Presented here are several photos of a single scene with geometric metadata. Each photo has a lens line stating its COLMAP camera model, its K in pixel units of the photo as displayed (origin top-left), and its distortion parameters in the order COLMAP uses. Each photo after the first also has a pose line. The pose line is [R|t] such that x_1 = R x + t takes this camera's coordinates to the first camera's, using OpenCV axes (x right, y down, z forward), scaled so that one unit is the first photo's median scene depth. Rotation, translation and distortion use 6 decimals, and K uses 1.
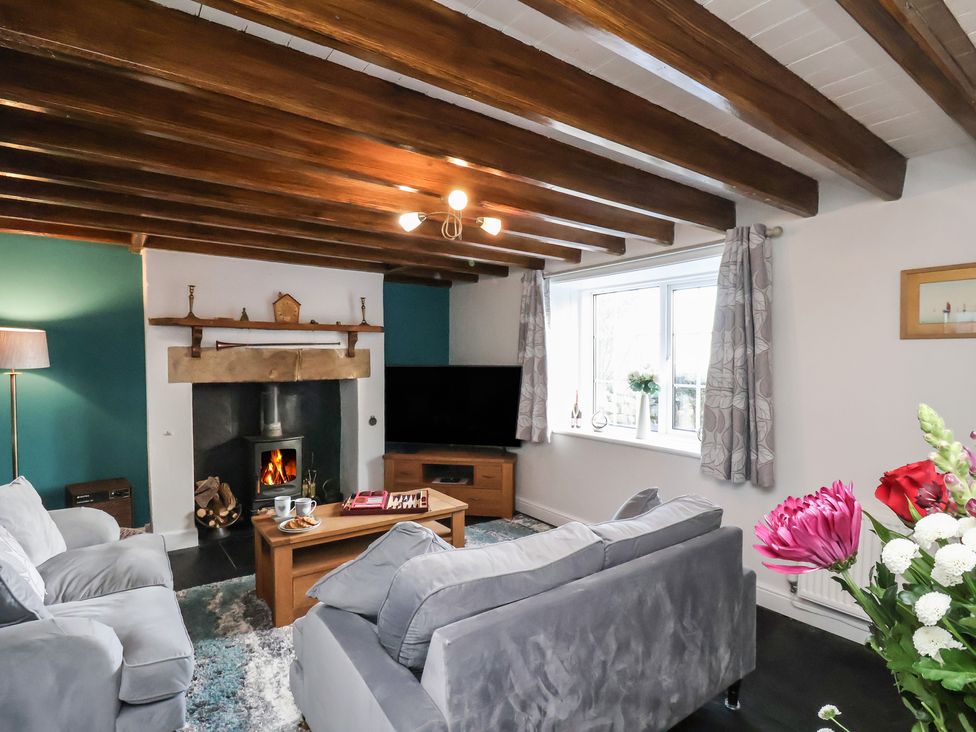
lens RADIAL K [[520.9, 0, 495.6], [0, 520.9, 375.3], [0, 0, 1]] dist [0.003917, -0.011877]
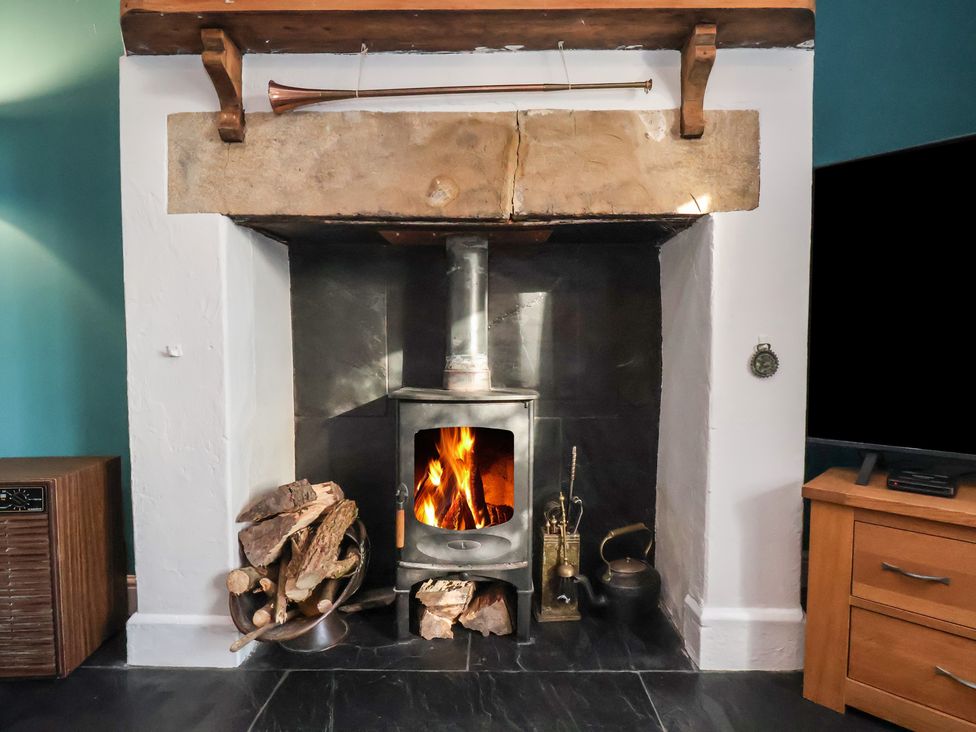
lens RADIAL K [[520.9, 0, 495.6], [0, 520.9, 375.3], [0, 0, 1]] dist [0.003917, -0.011877]
pose [[0.784083, 0.022057, -0.620264, -0.186543], [-0.020228, 0.999746, 0.009981, 0.103319], [0.620326, 0.004721, 0.784330, 0.733888]]
